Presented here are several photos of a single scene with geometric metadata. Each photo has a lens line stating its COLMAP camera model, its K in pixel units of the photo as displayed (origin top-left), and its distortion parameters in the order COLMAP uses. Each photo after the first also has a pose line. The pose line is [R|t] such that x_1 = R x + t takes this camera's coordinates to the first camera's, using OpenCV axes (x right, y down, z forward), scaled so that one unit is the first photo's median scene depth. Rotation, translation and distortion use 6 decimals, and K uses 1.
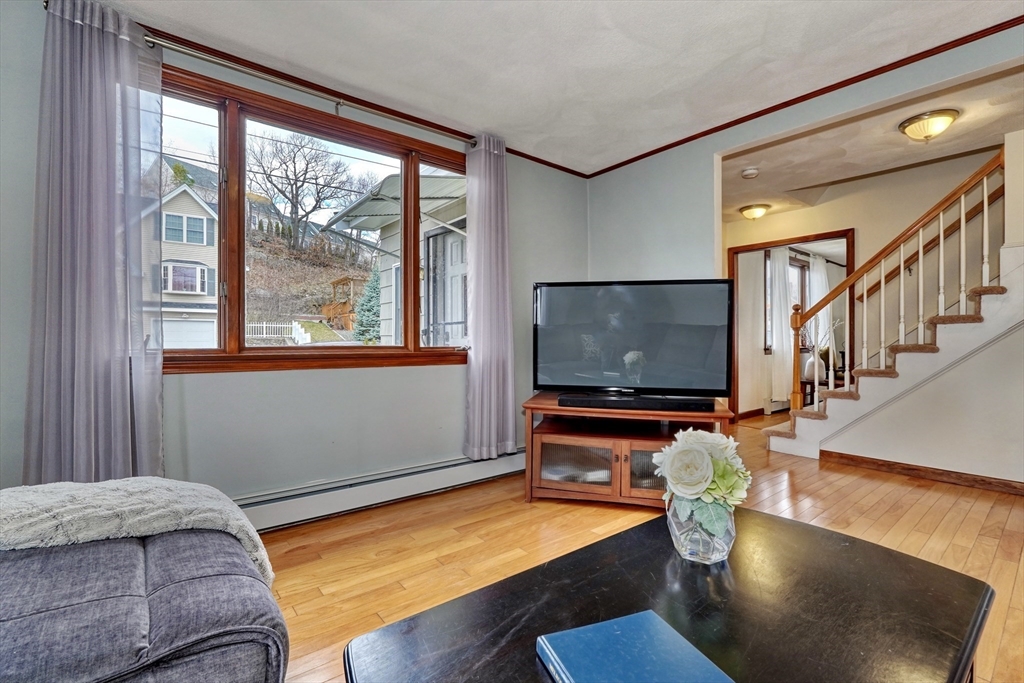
lens RADIAL K [[431.8, 0, 512.5], [0, 431.8, 343.9], [0, 0, 1]] dist [-0.012000, 0.004592]
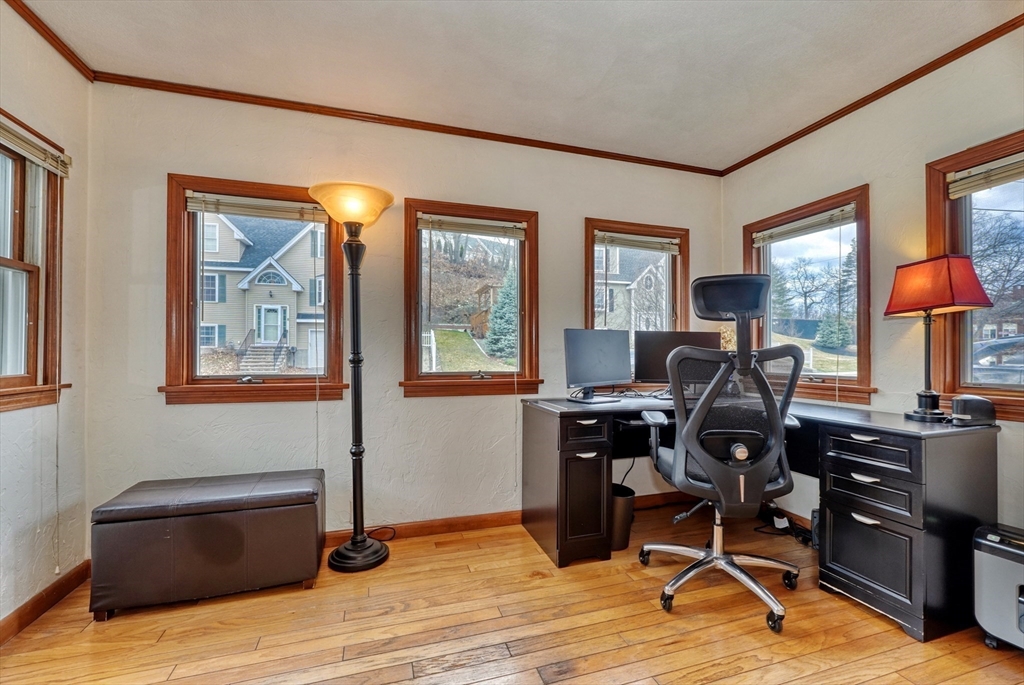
lens RADIAL K [[449.2, 0, 517.9], [0, 449.2, 345.9], [0, 0, 1]] dist [-0.005991, -0.000114]
pose [[0.940886, -0.003074, -0.338710, 0.182472], [-0.002121, 0.999886, -0.014964, -0.013363], [0.338717, 0.014798, 0.940772, 0.591616]]
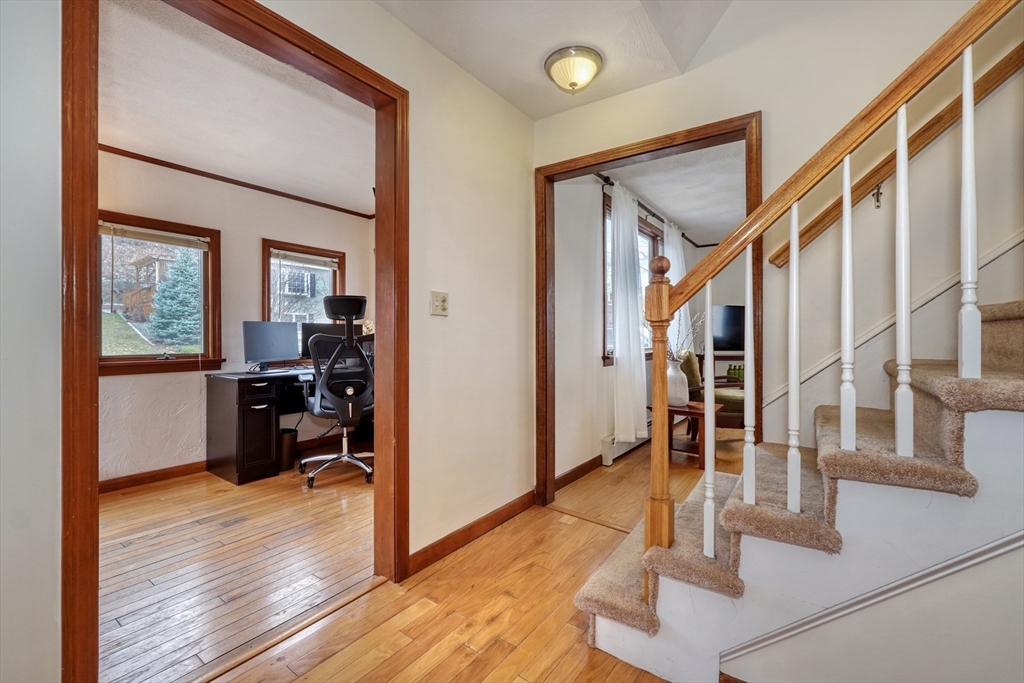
lens RADIAL K [[431.8, 0, 509.9], [0, 431.8, 338.1], [0, 0, 1]] dist [-0.012000, 0.004592]
pose [[0.959485, -0.002302, 0.281749, 0.248664], [0.002414, 0.999997, -0.000047, -0.012814], [-0.281748, 0.000726, 0.959488, 0.390215]]
